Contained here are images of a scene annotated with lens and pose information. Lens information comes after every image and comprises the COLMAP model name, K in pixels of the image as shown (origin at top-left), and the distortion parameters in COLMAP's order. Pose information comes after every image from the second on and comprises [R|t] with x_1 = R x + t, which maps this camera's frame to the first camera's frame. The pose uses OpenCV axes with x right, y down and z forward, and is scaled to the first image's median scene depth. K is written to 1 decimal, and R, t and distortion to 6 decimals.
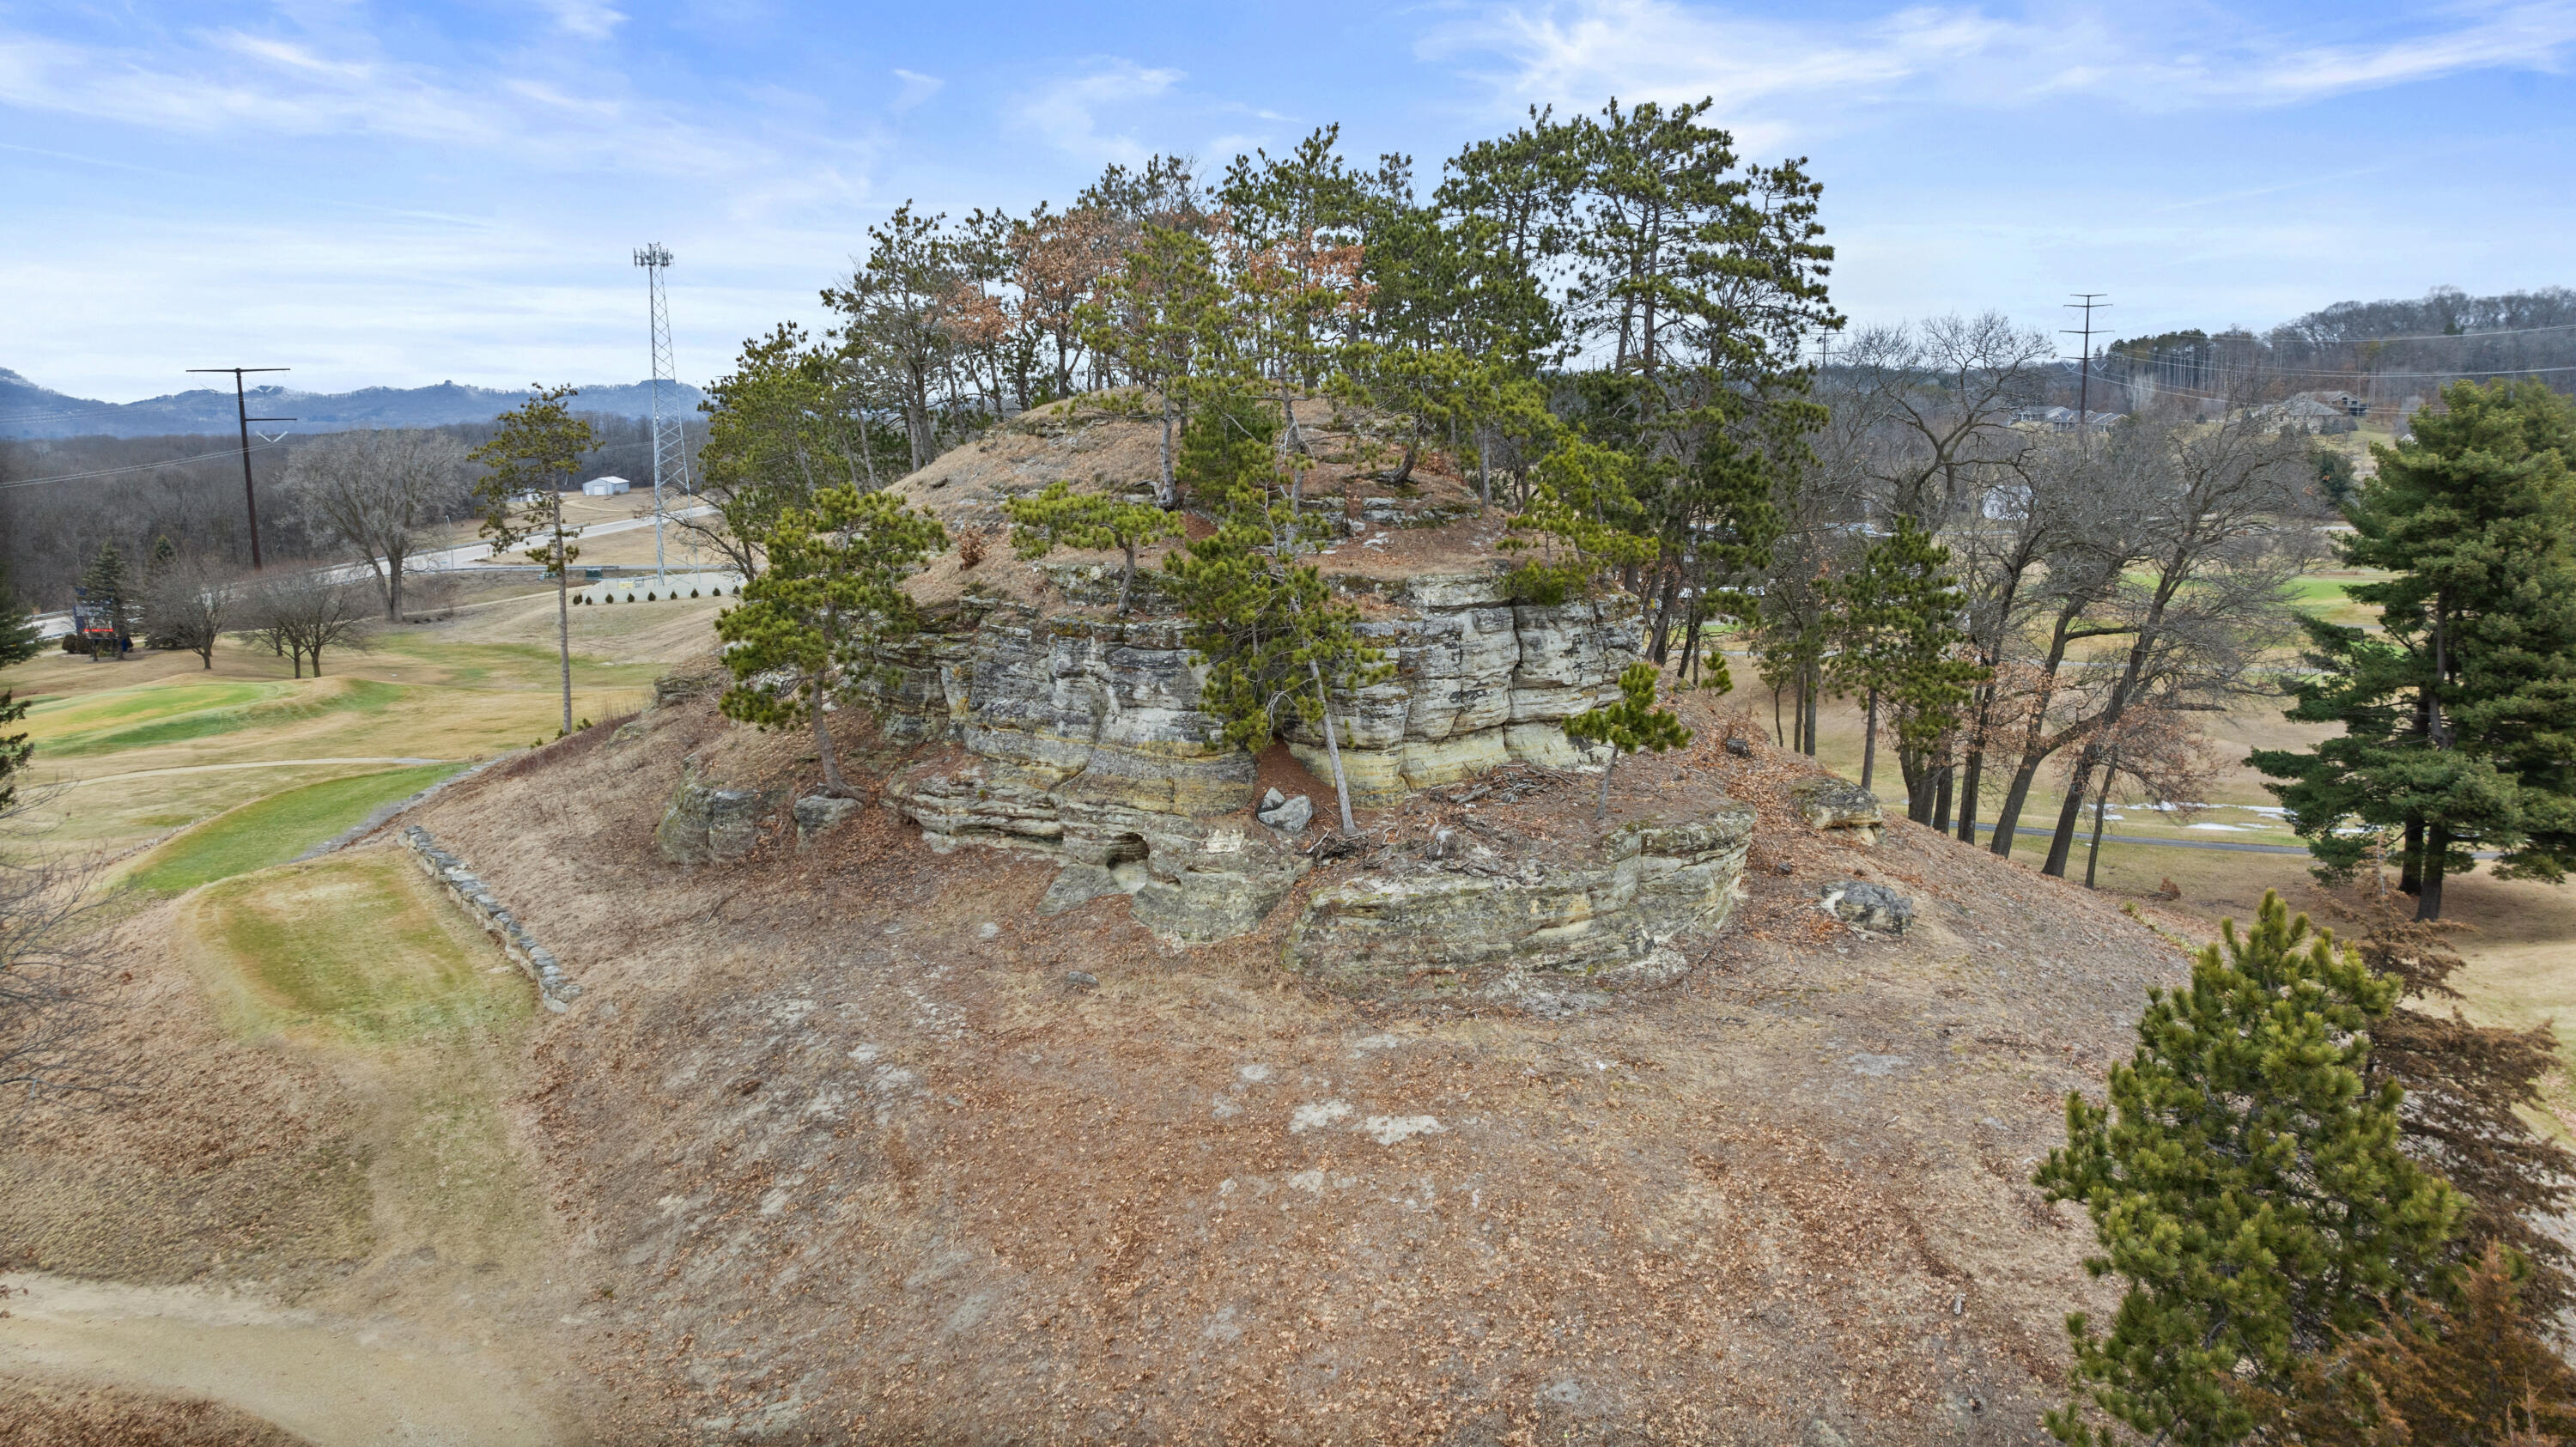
lens RADIAL K [[1810.7, 0, 1281.1], [0, 1810.7, 718.6], [0, 0, 1]] dist [-0.030098, 0.025220]
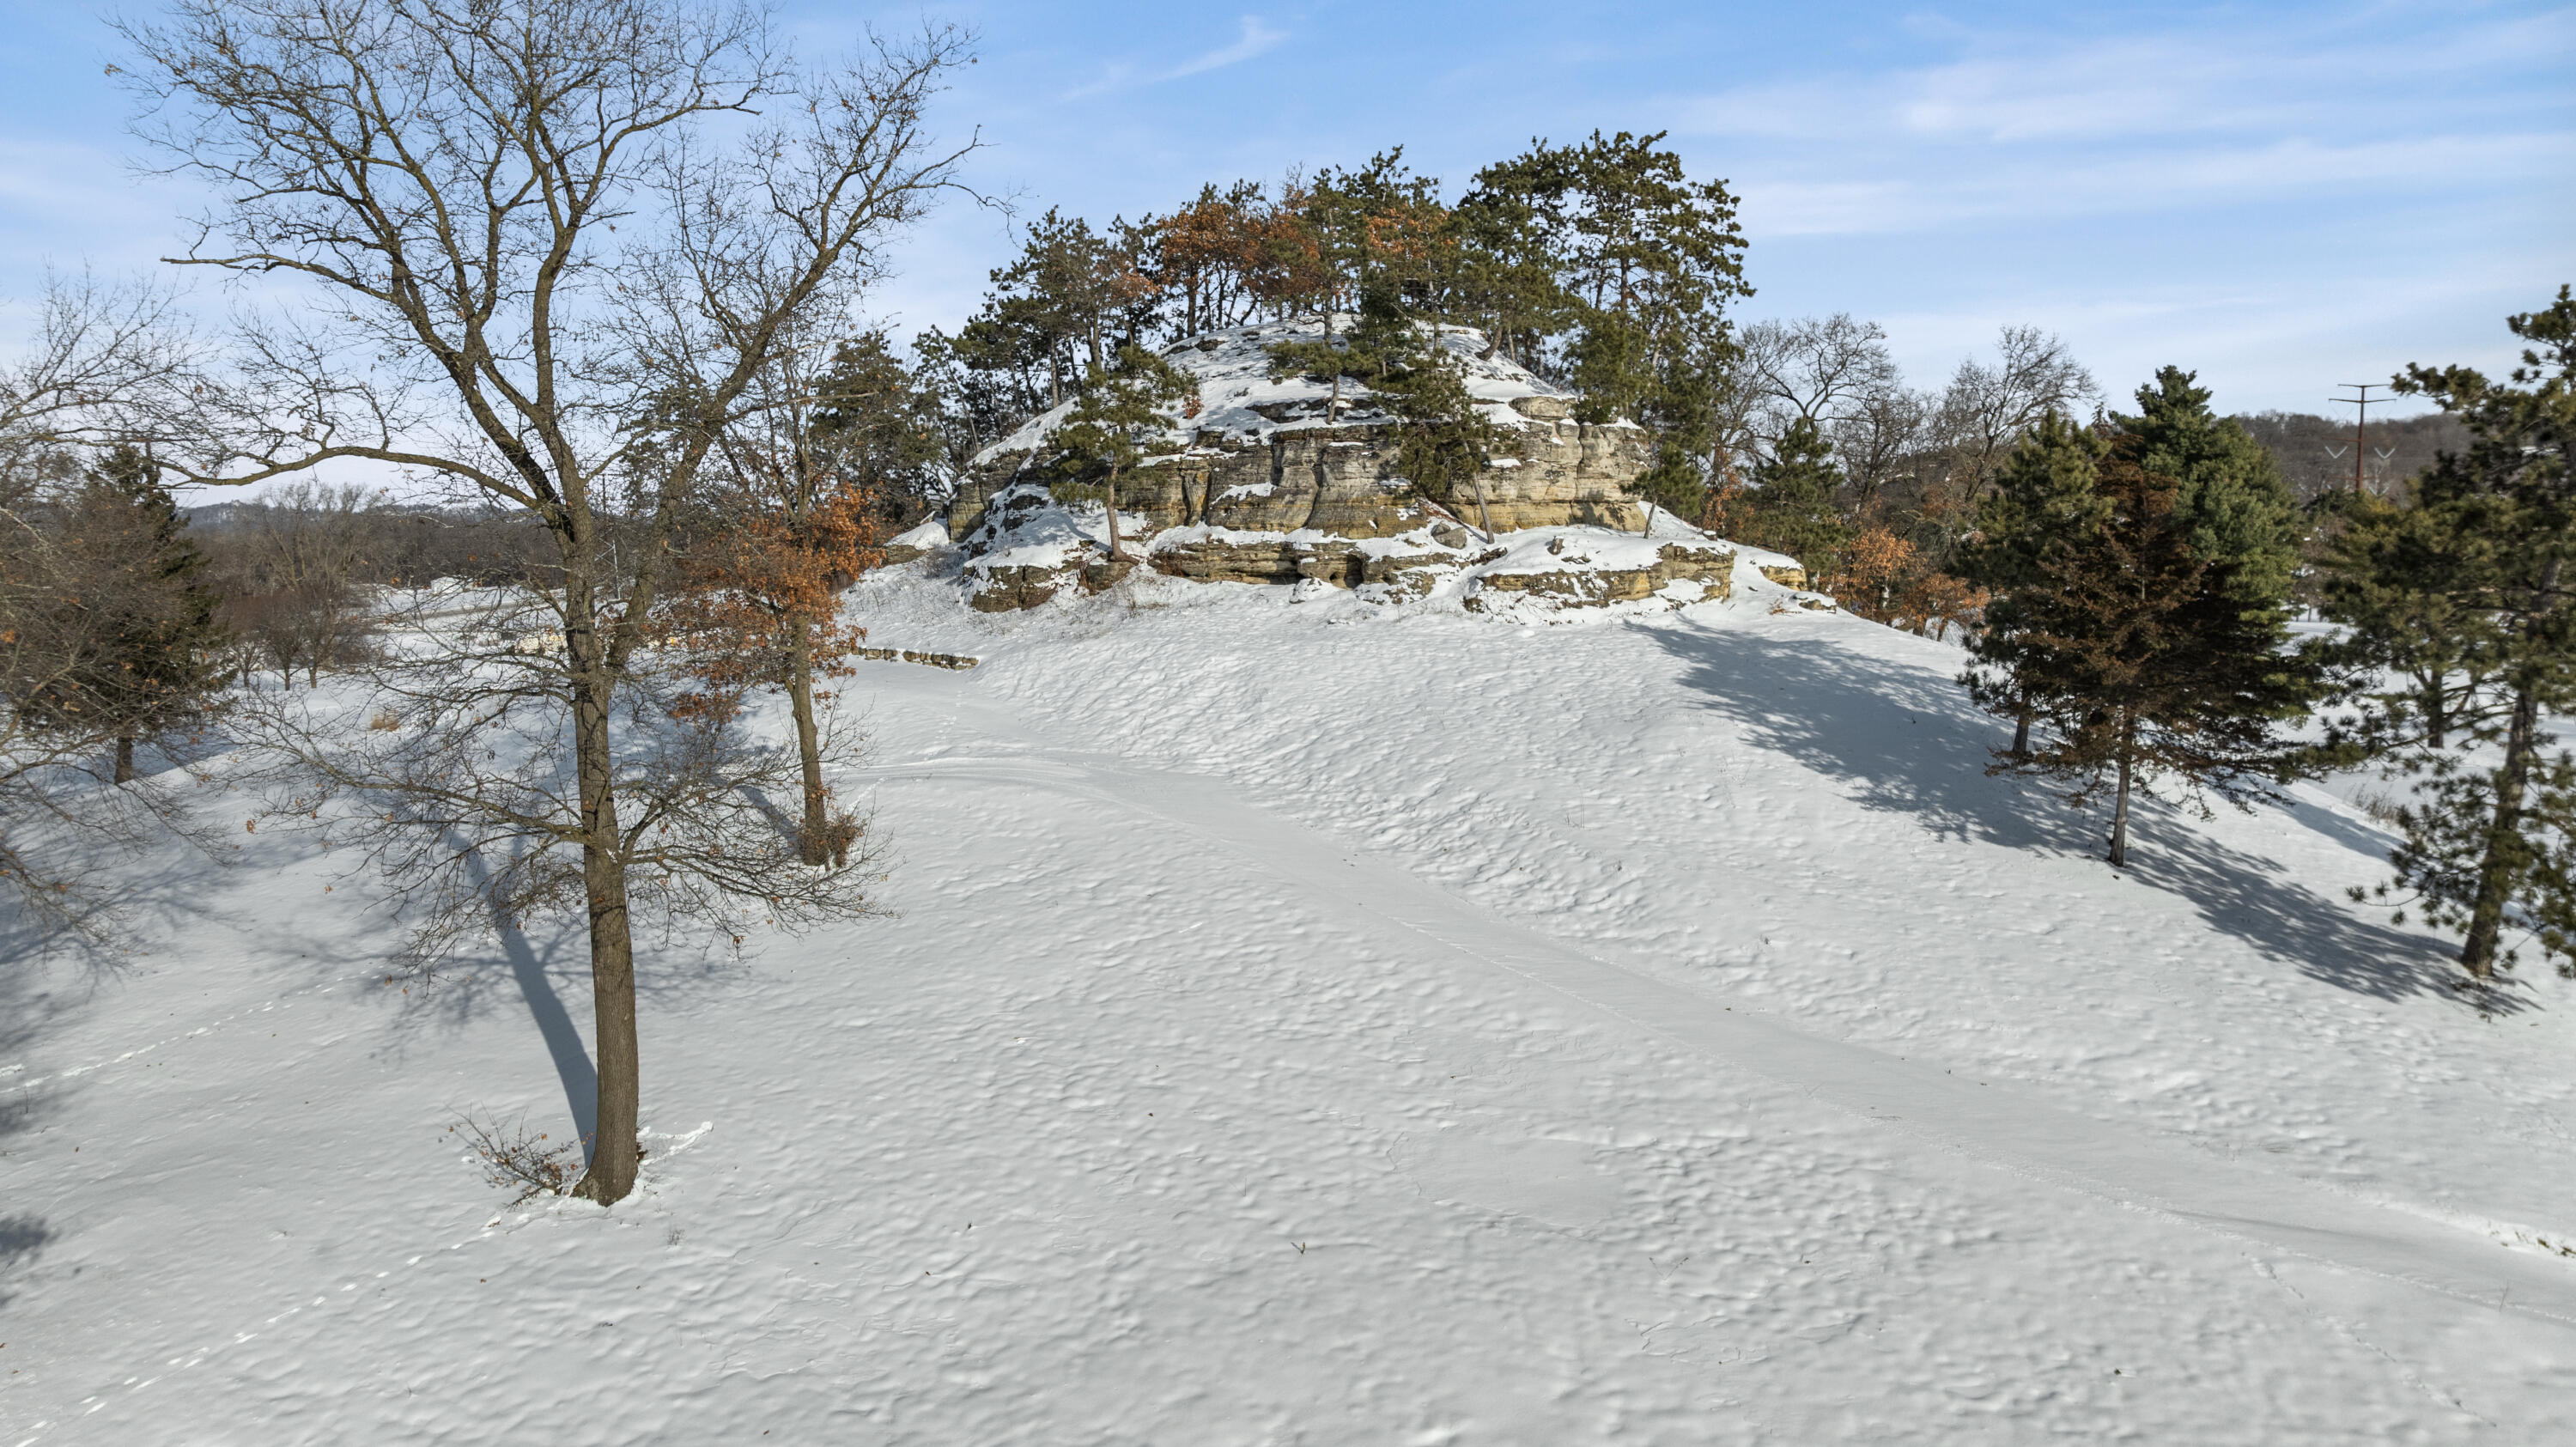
lens RADIAL K [[1810.7, 0, 1278.3], [0, 1810.7, 729.3], [0, 0, 1]] dist [-0.030098, 0.025220]
pose [[0.995138, -0.002107, 0.098465, -0.271392], [0.008379, 0.997957, -0.063330, 0.285029], [-0.098130, 0.063847, 0.993123, -0.482784]]
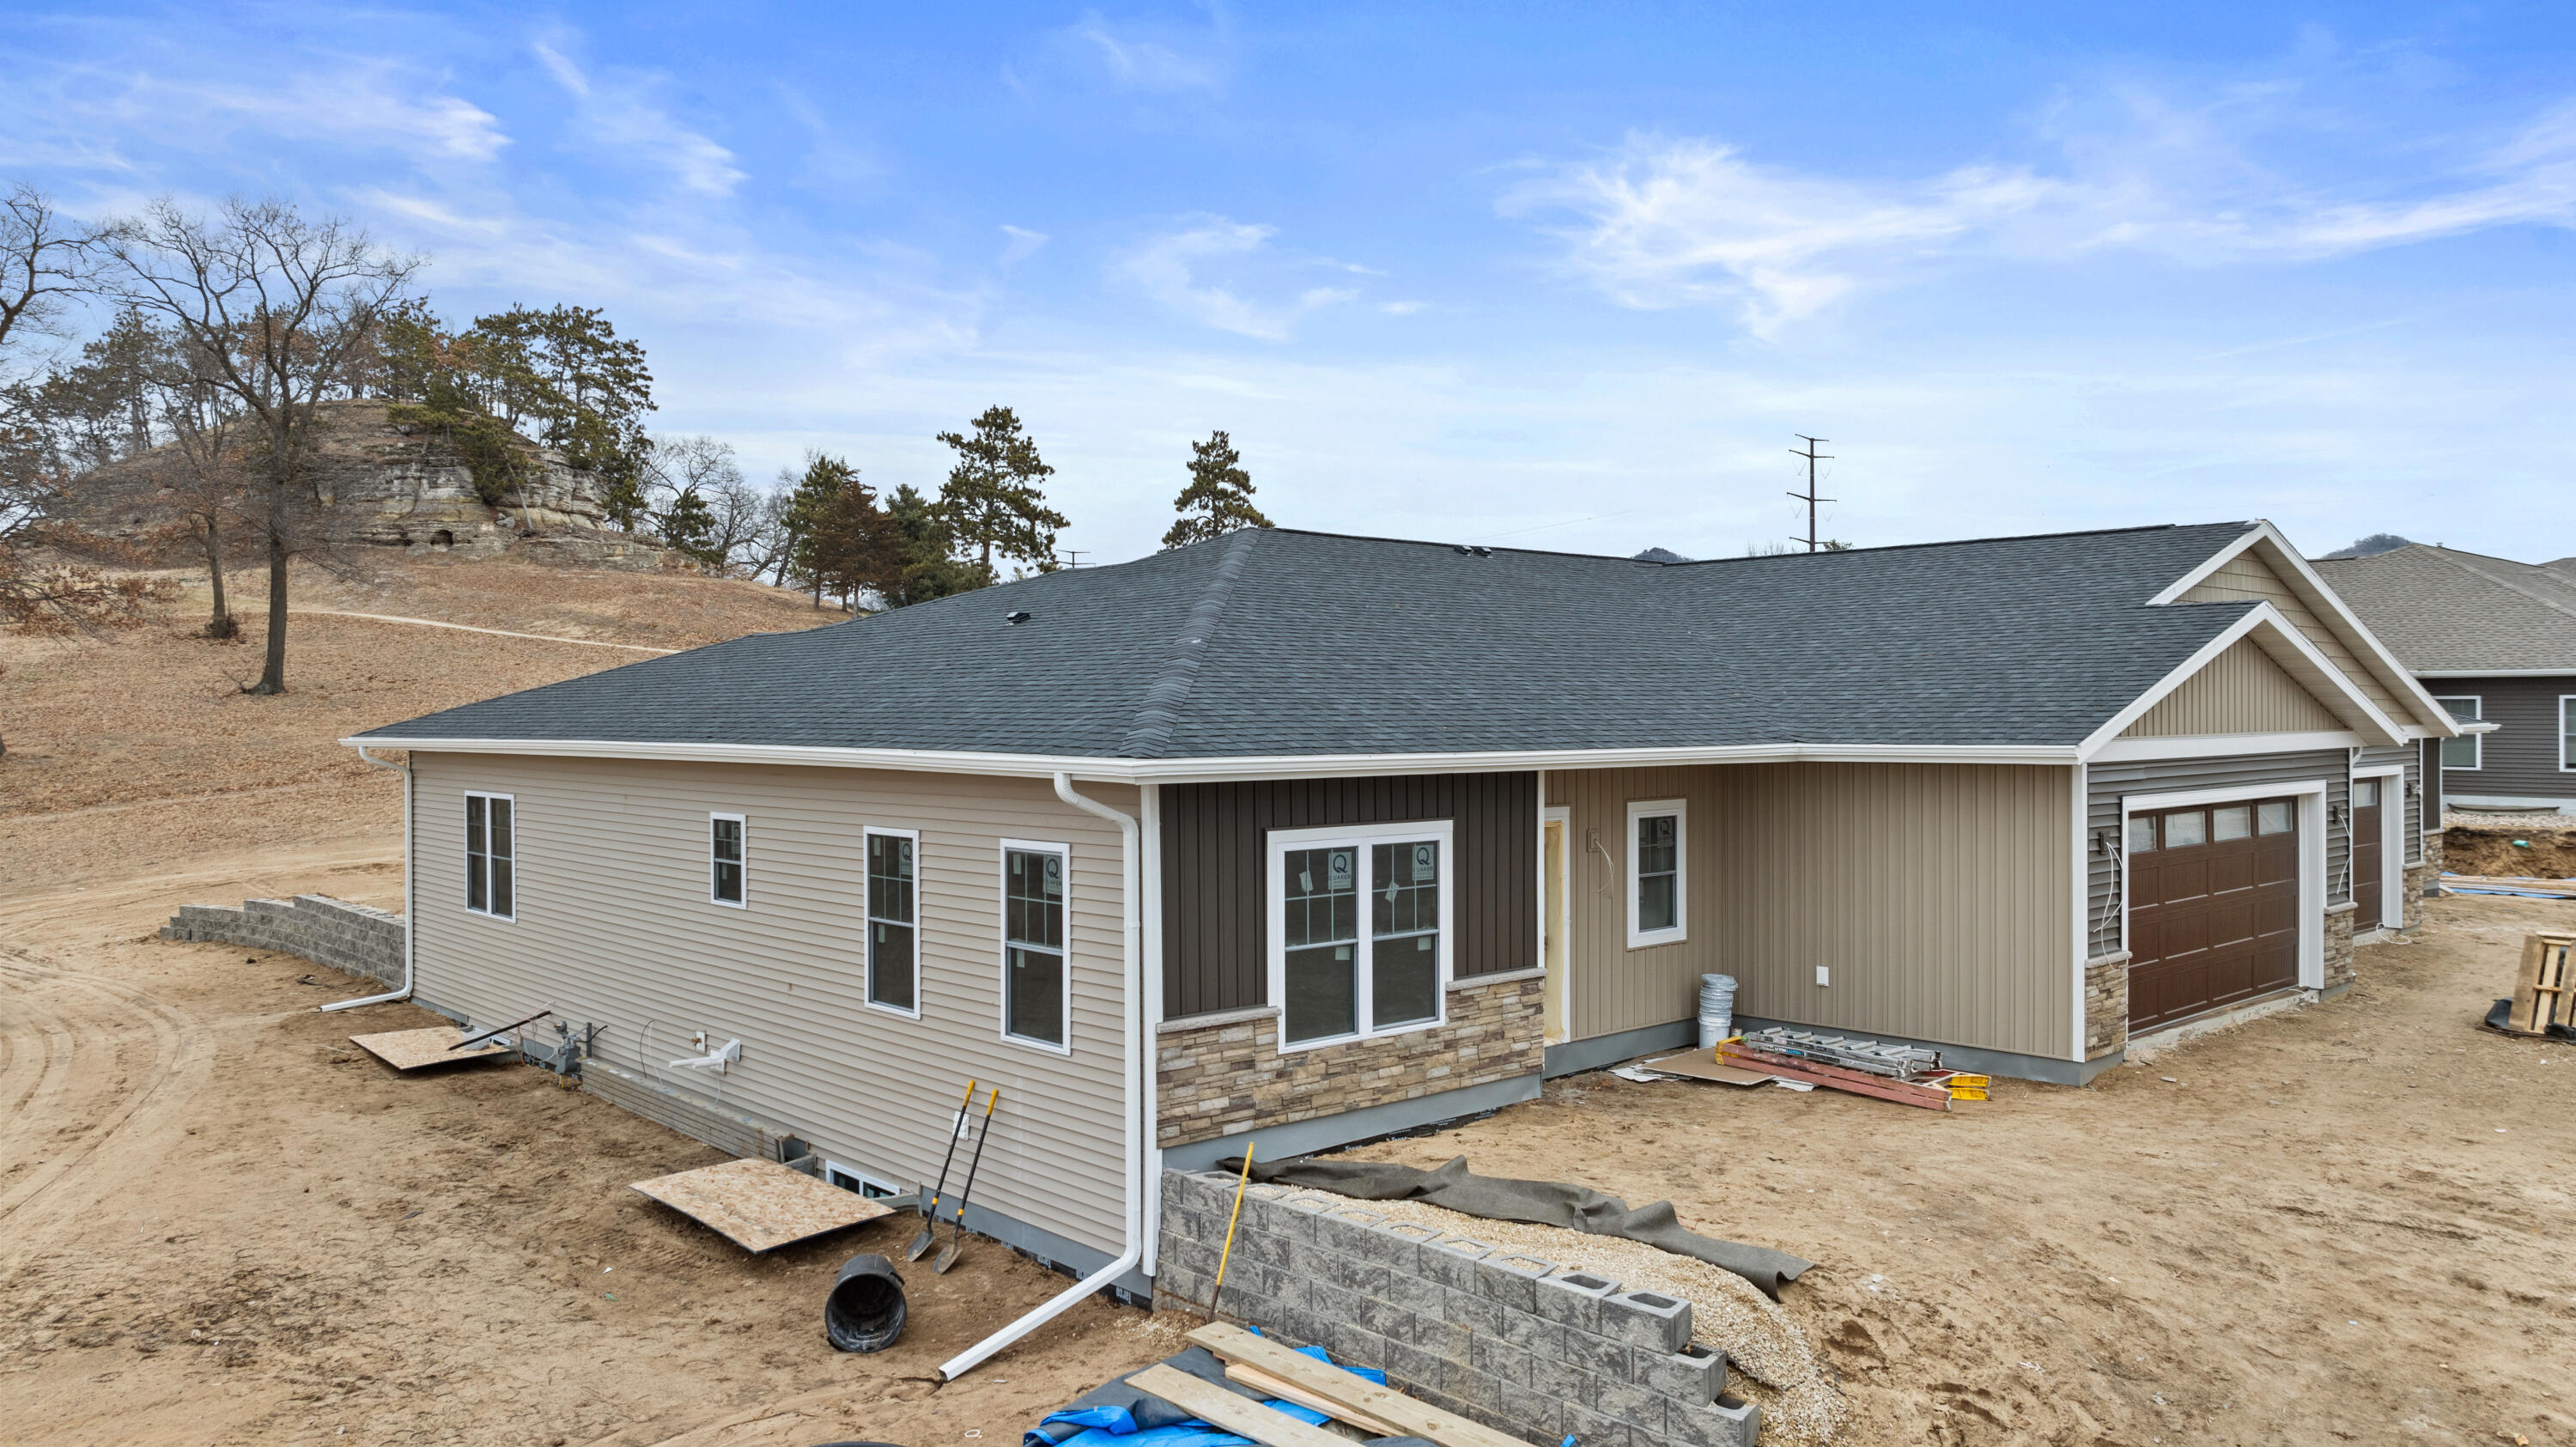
lens RADIAL K [[1811.9, 0, 1279.2], [0, 1811.9, 722.0], [0, 0, 1]] dist [-0.033149, 0.036184]
pose [[0.745136, 0.001545, 0.666910, -0.864859], [0.107427, 0.986660, -0.122314, 0.740672], [-0.658203, 0.162785, 0.735030, -1.593153]]
